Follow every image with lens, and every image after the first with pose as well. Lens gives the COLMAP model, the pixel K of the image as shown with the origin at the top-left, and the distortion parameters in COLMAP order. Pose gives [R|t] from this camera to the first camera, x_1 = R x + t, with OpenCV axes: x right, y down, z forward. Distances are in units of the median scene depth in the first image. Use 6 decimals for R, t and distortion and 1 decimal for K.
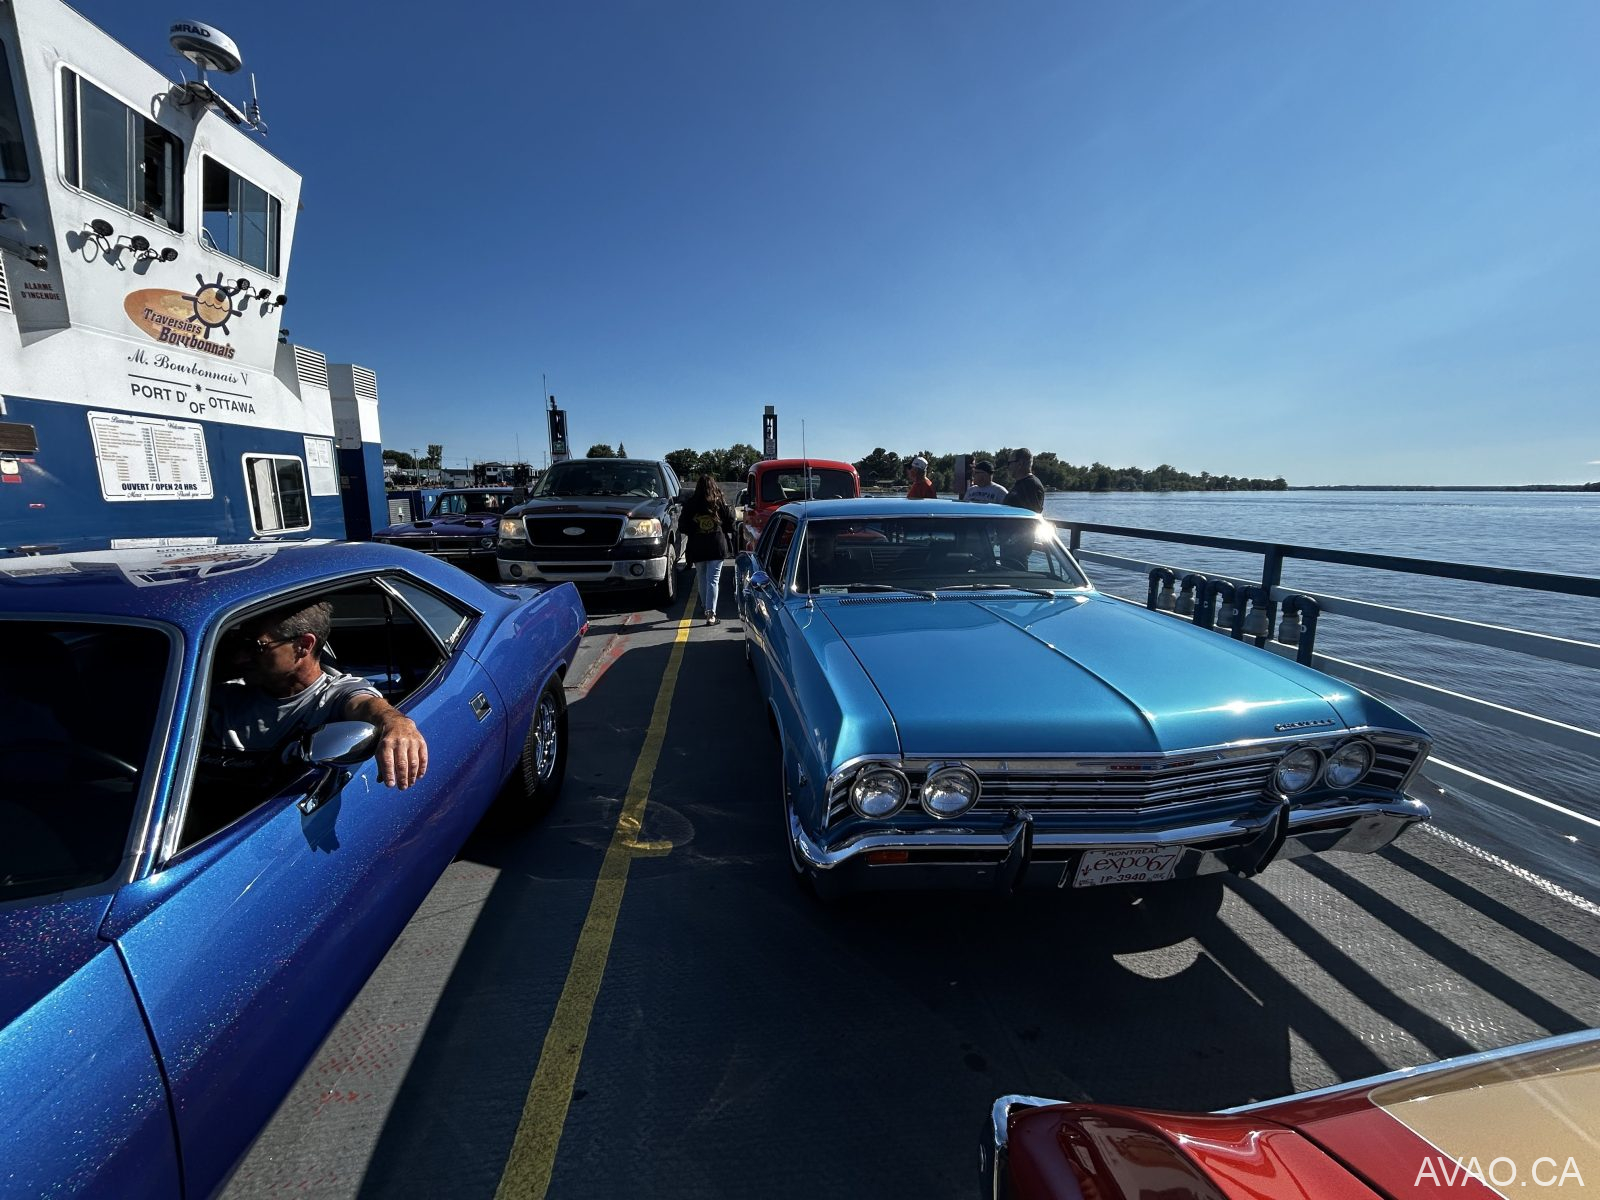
lens RADIAL K [[619.3, 0, 819.1], [0, 619.3, 604.1], [0, 0, 1]] dist [-0.015118, 0.000451]
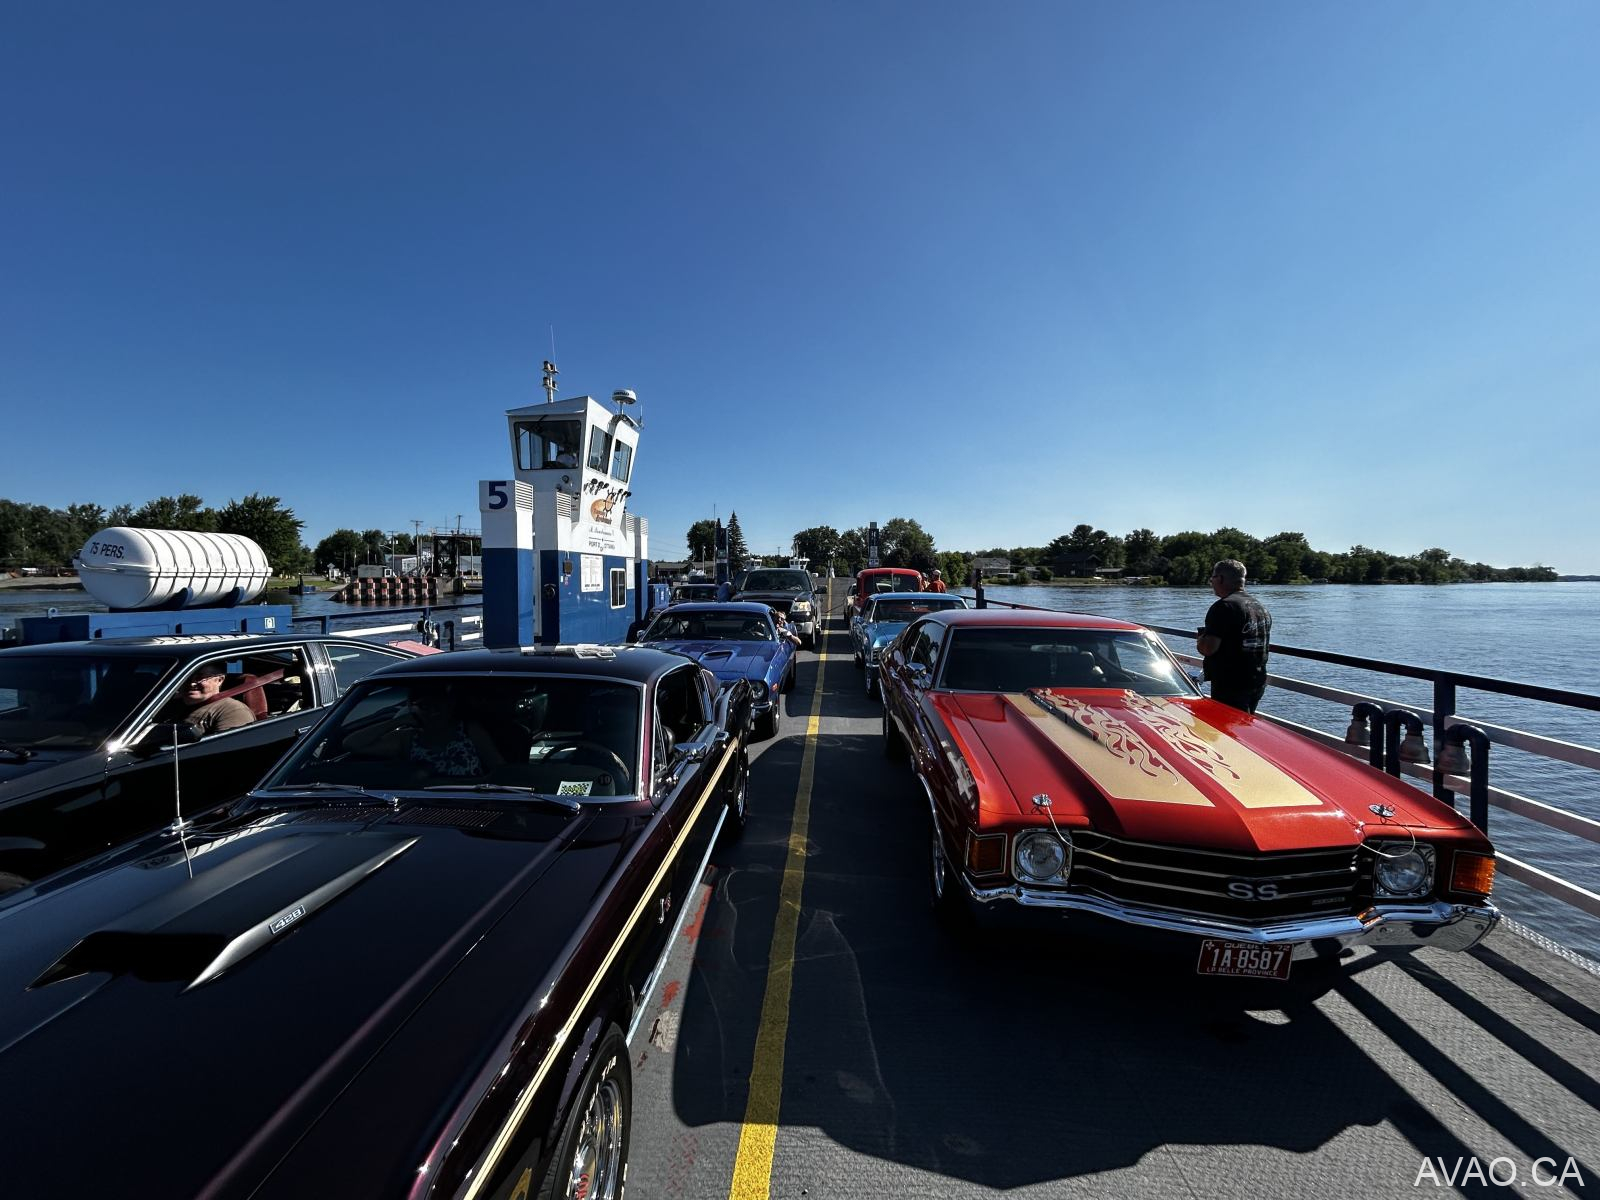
lens RADIAL K [[643.4, 0, 800.0], [0, 643.4, 600.0], [0, 0, 1]] dist [-0.001703, 0.000035]
pose [[0.980127, 0.002623, -0.198352, 0.114456], [-0.032719, 0.988355, -0.148607, 0.167440], [0.195652, 0.152143, 0.968800, -1.017433]]
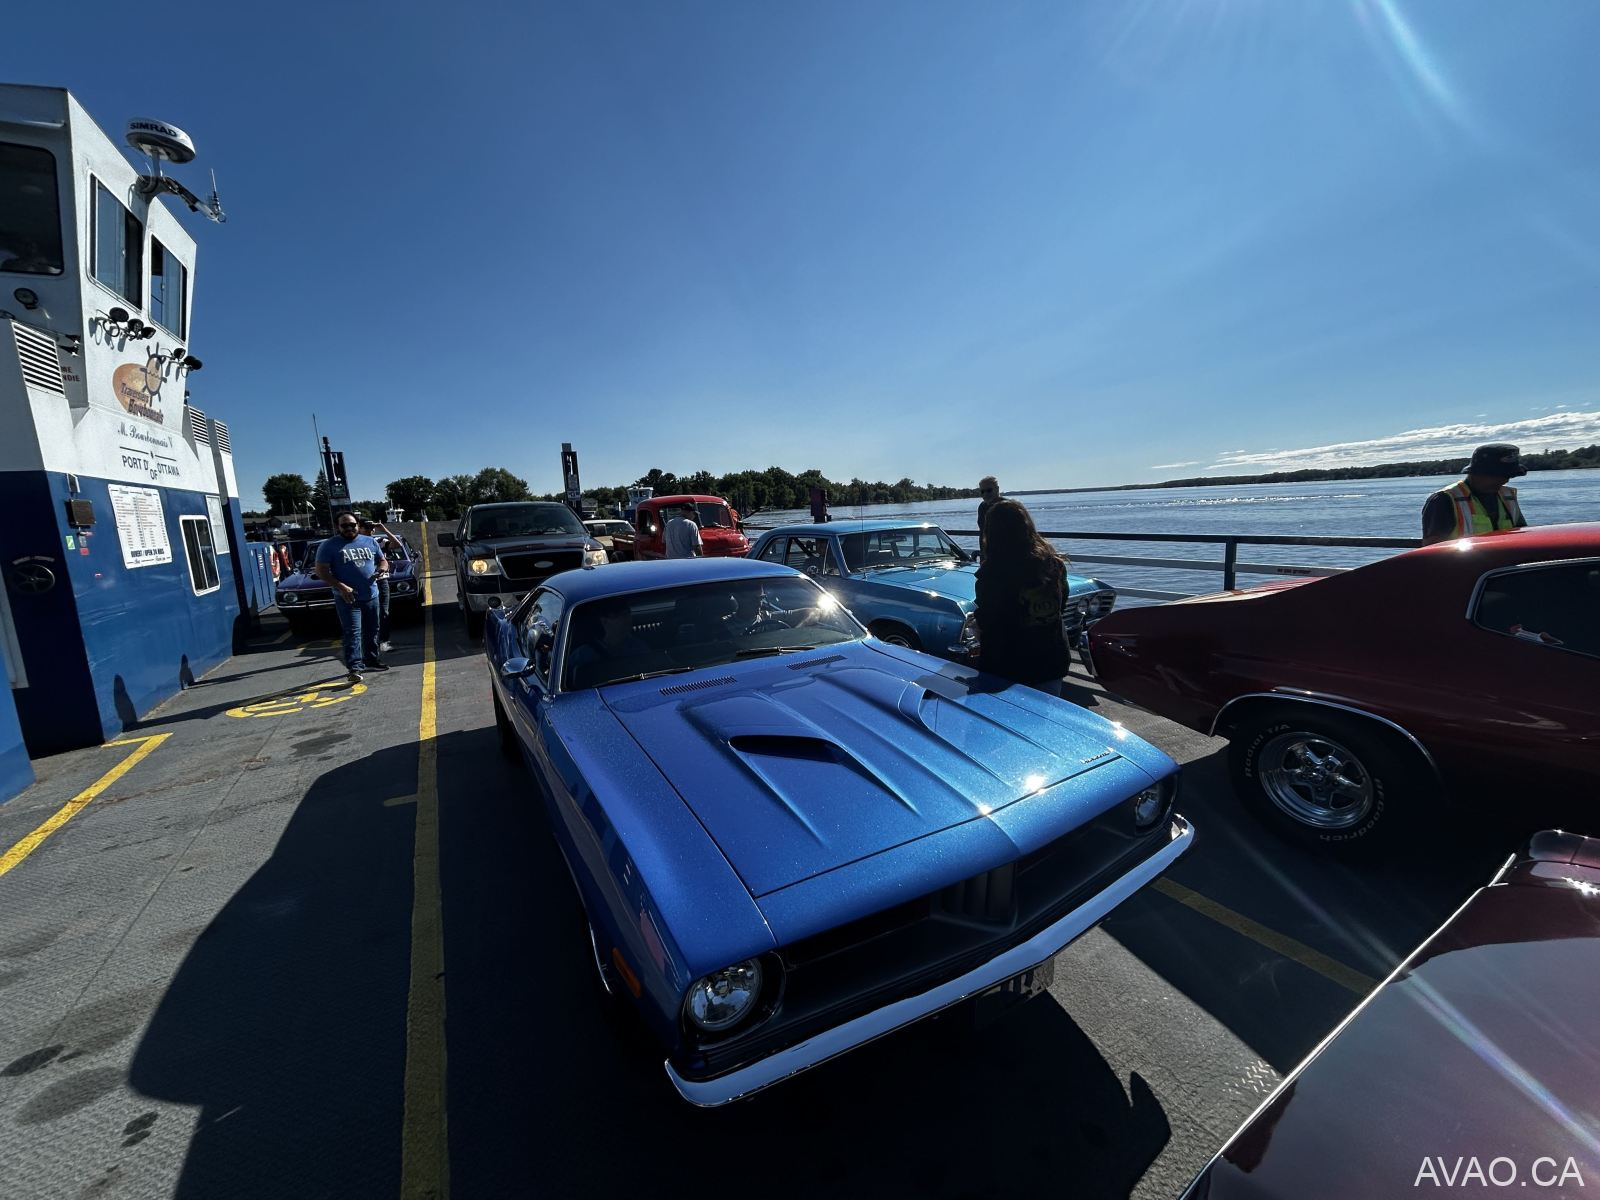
lens RADIAL K [[643.4, 0, 800.0], [0, 643.4, 600.0], [0, 0, 1]] dist [-0.001703, 0.000035]
pose [[0.927931, -0.107407, 0.356942, -0.414216], [0.124142, 0.991968, -0.024236, 0.046622], [-0.351472, 0.066800, 0.933812, -0.365906]]
